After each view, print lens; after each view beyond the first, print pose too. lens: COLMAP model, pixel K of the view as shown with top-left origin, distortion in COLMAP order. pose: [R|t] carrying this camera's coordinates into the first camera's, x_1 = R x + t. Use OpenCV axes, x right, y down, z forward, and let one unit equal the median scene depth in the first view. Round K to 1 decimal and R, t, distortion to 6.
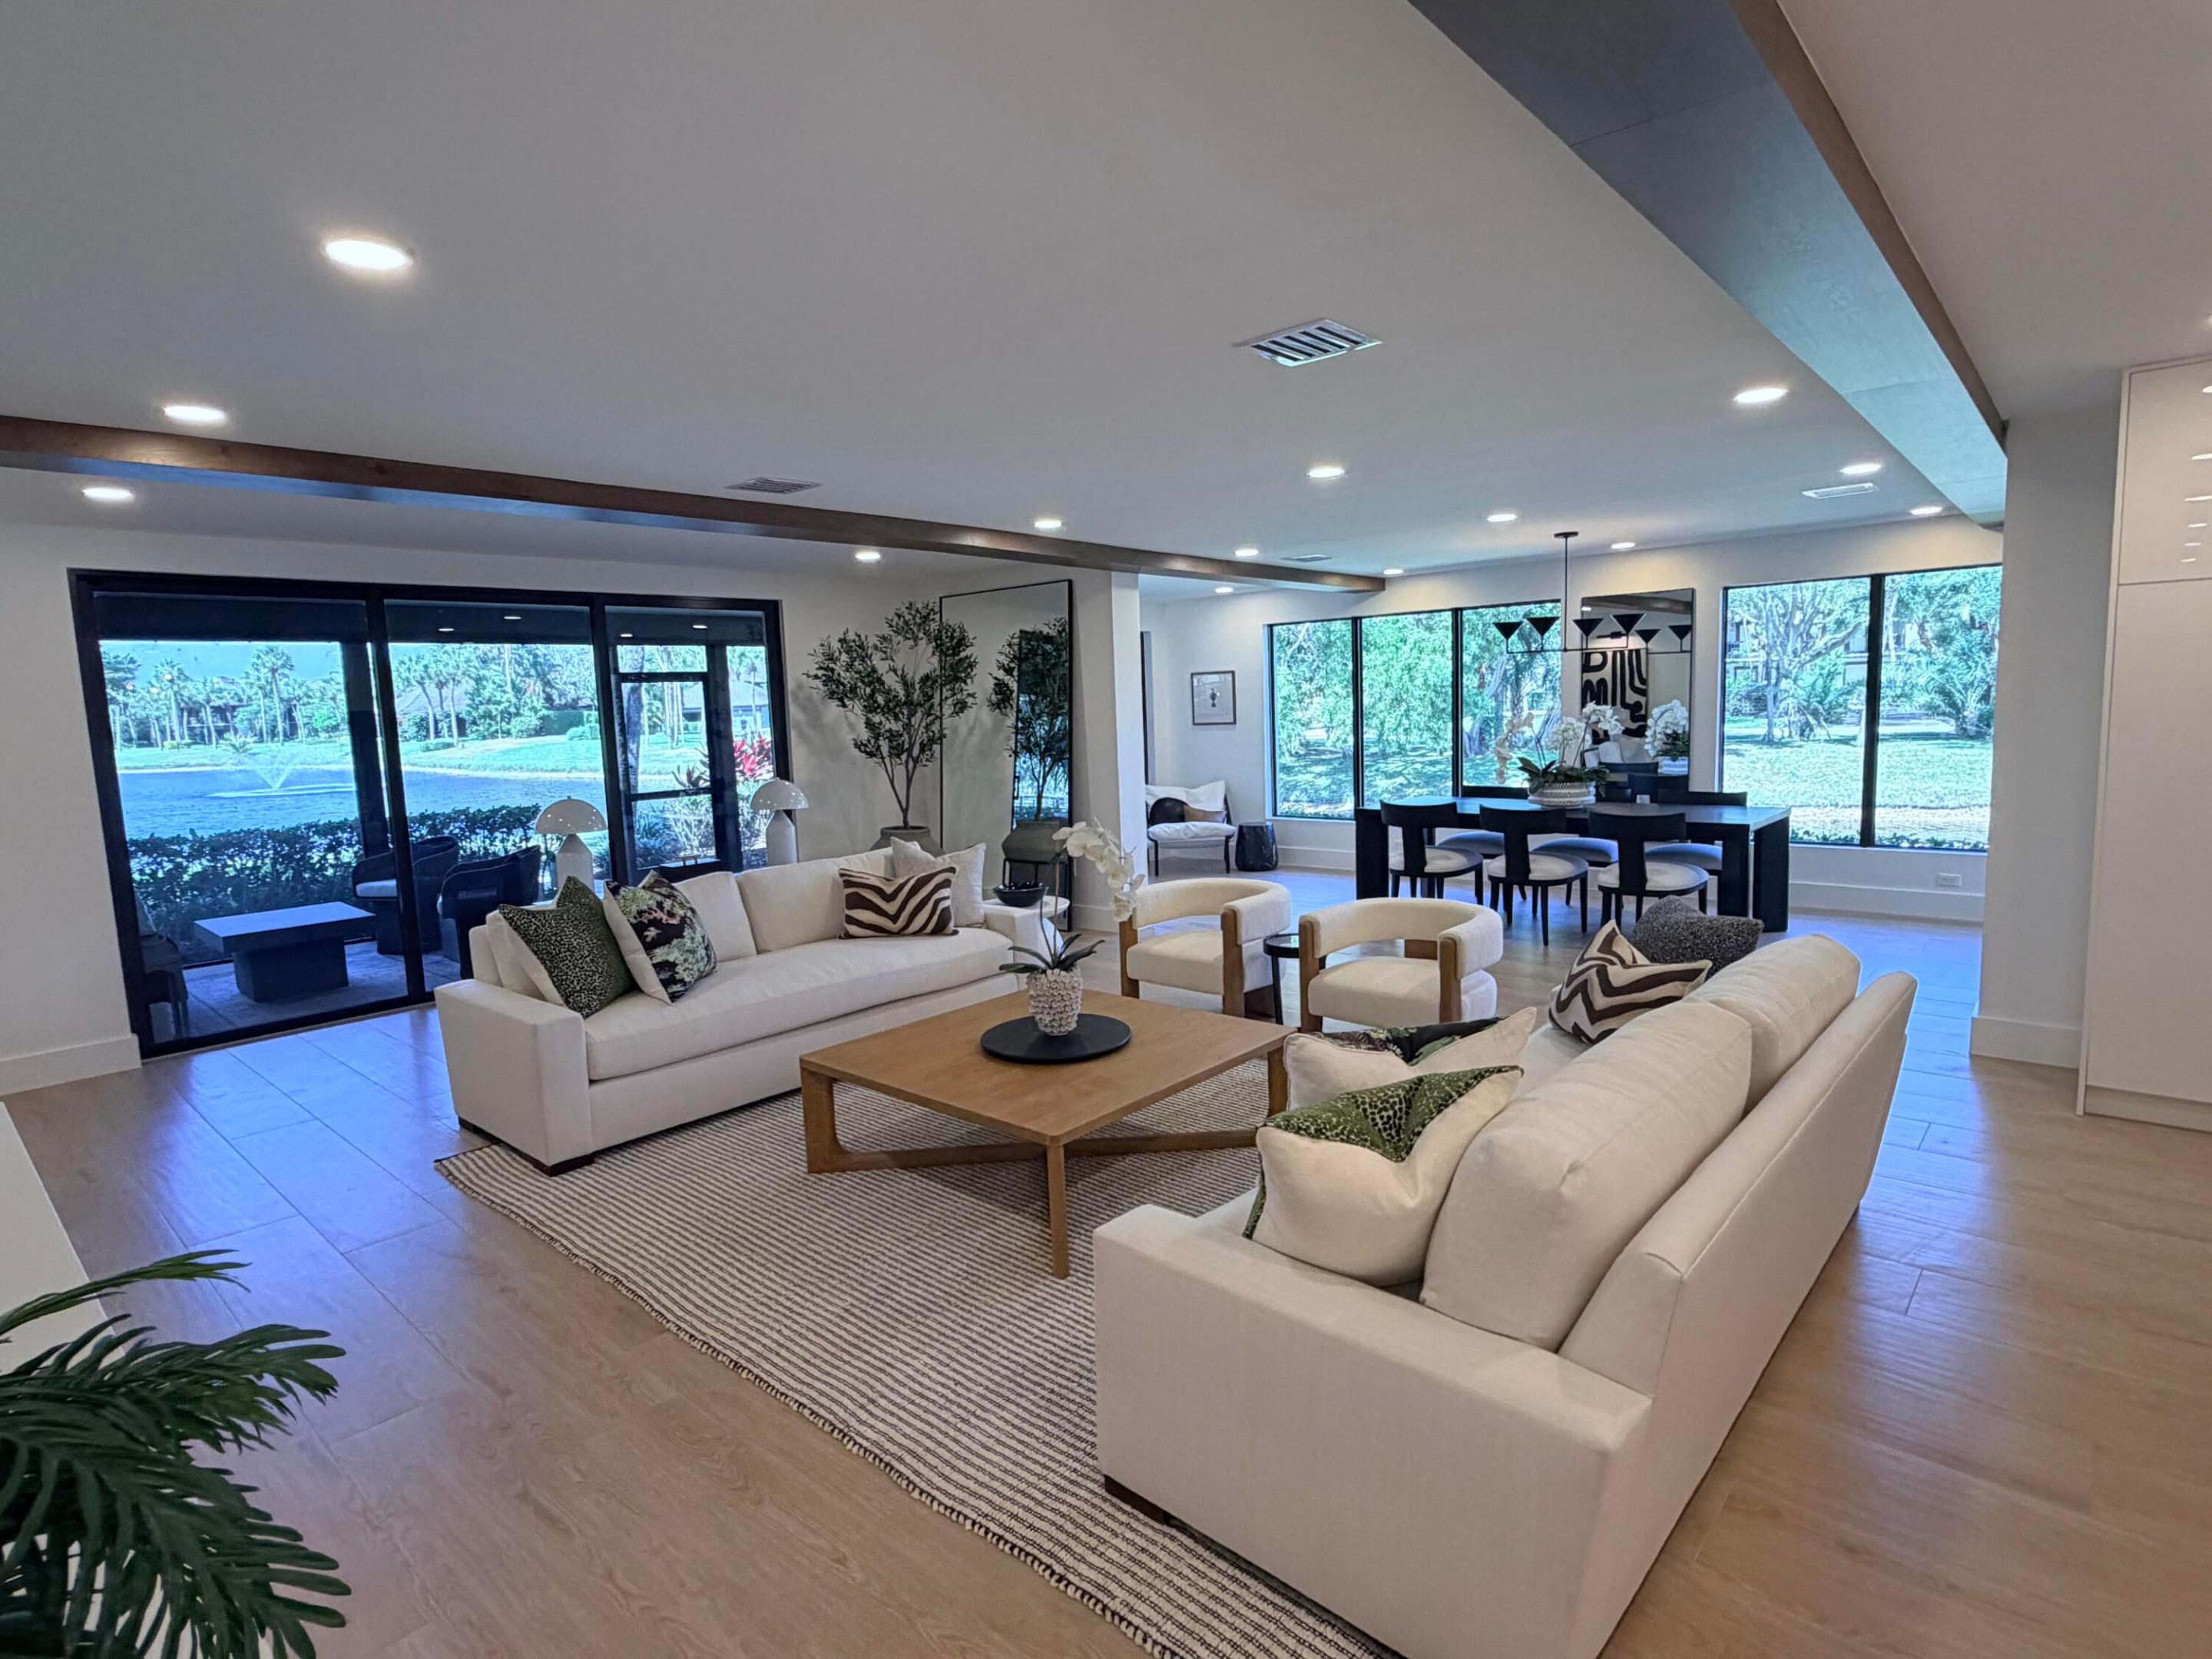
lens RADIAL K [[1152.3, 0, 1094.7], [0, 1152.3, 824.9], [0, 0, 1]] dist [0.003121, -0.000414]
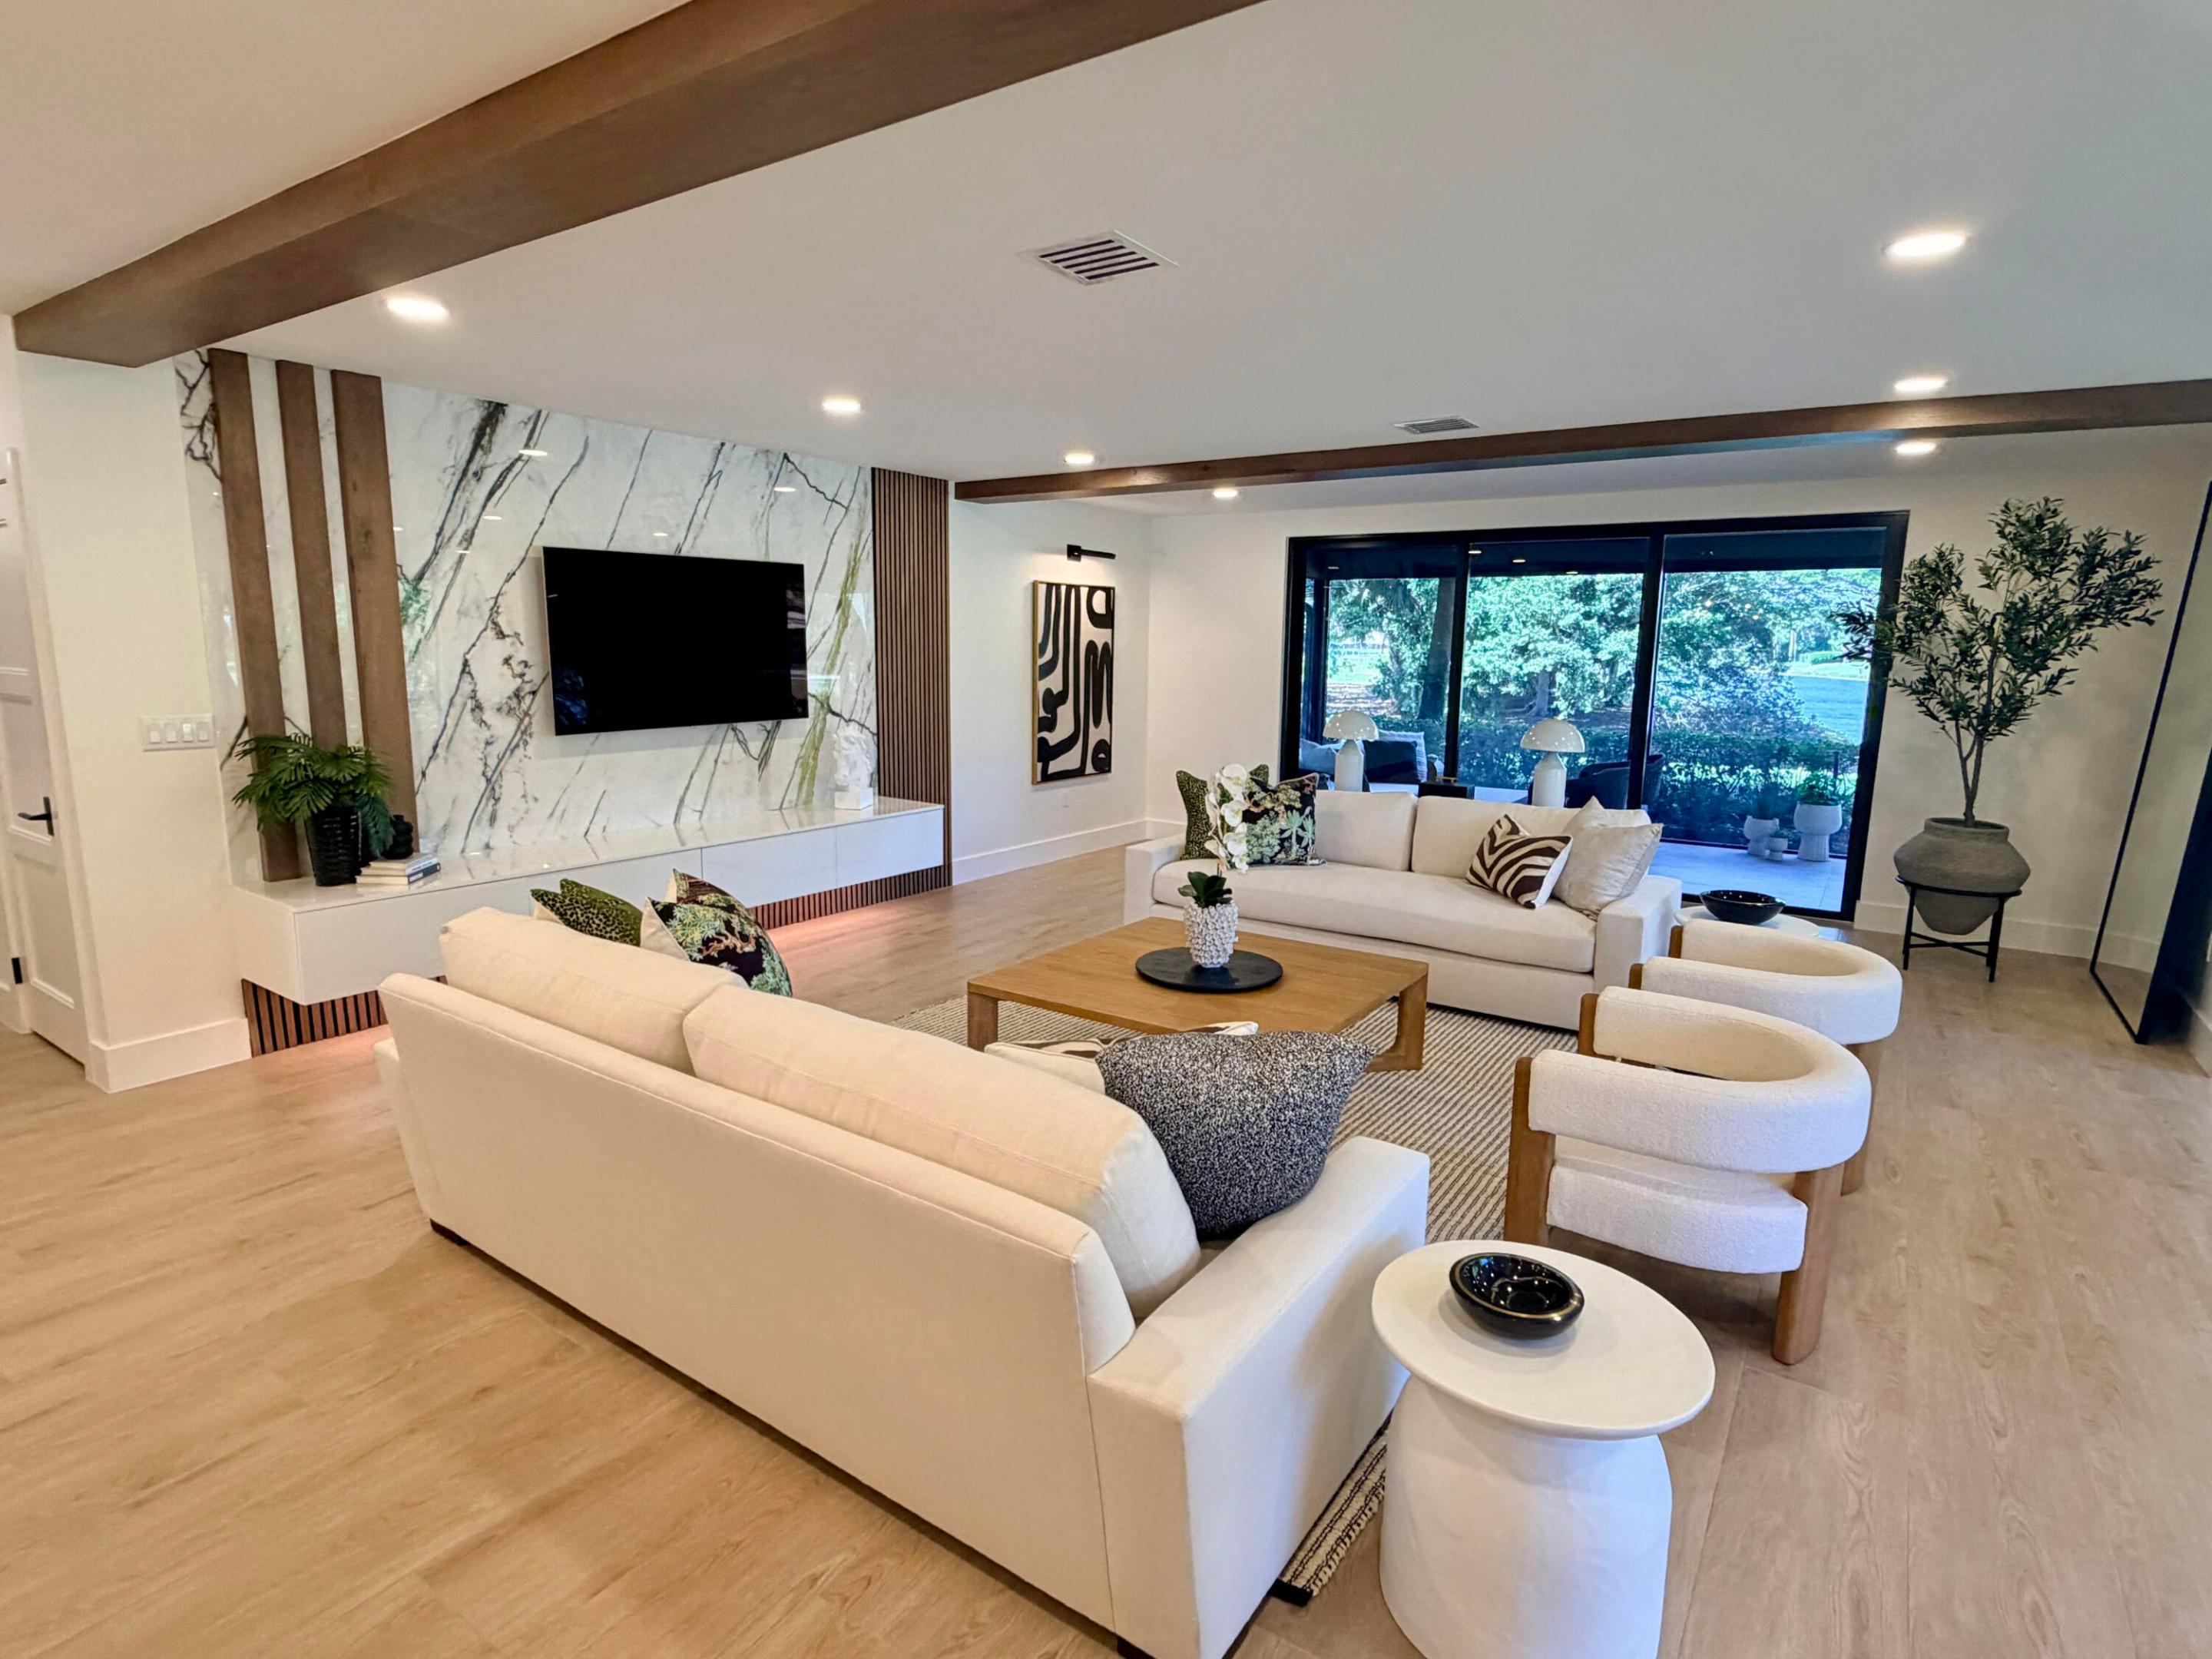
lens RADIAL K [[1152.3, 0, 1113.1], [0, 1152.3, 829.3], [0, 0, 1]] dist [0.003121, -0.000414]
pose [[0.146547, 0.198087, -0.969167, 0.486817], [-0.125893, 0.975513, 0.180348, -0.060117], [0.981160, 0.095581, 0.167896, 0.377698]]
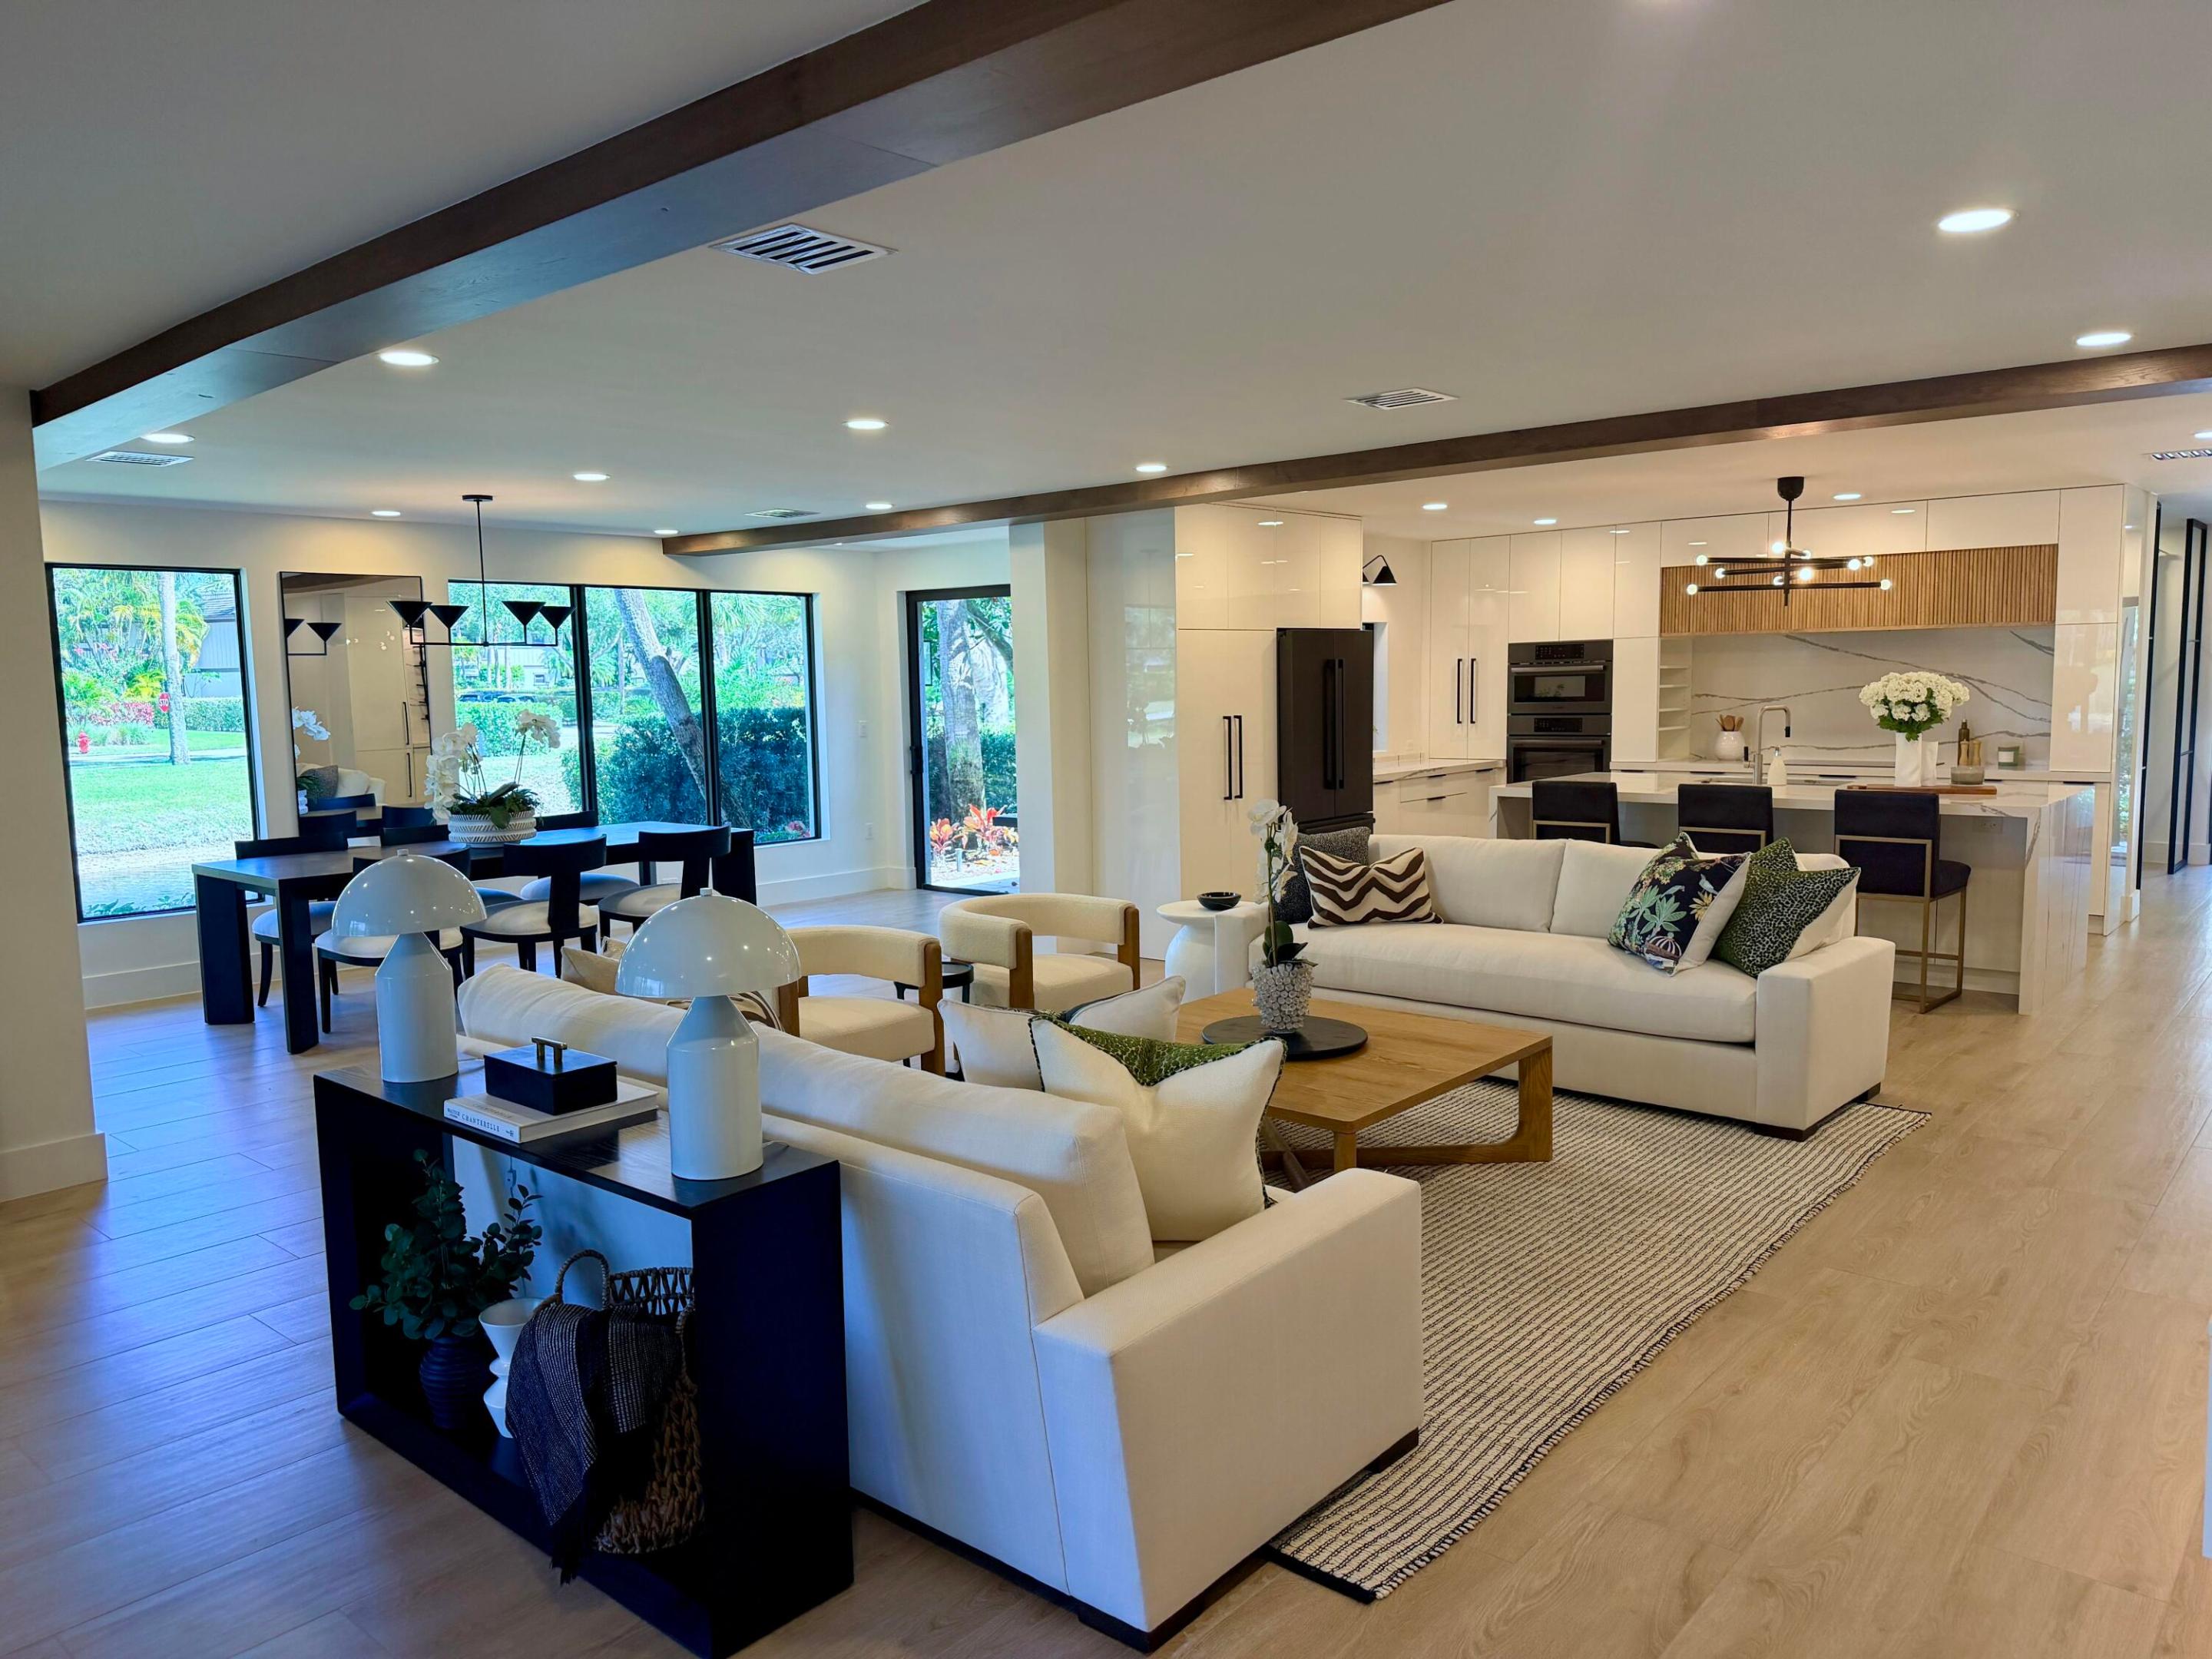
lens RADIAL K [[1561.2, 0, 1092.4], [0, 1561.2, 841.1], [0, 0, 1]] dist [0.054689, -0.061678]
pose [[-0.024329, -0.067540, 0.997420, -0.666521], [0.124561, 0.989736, 0.070058, -0.041188], [-0.991914, 0.125944, -0.015667, 0.605477]]
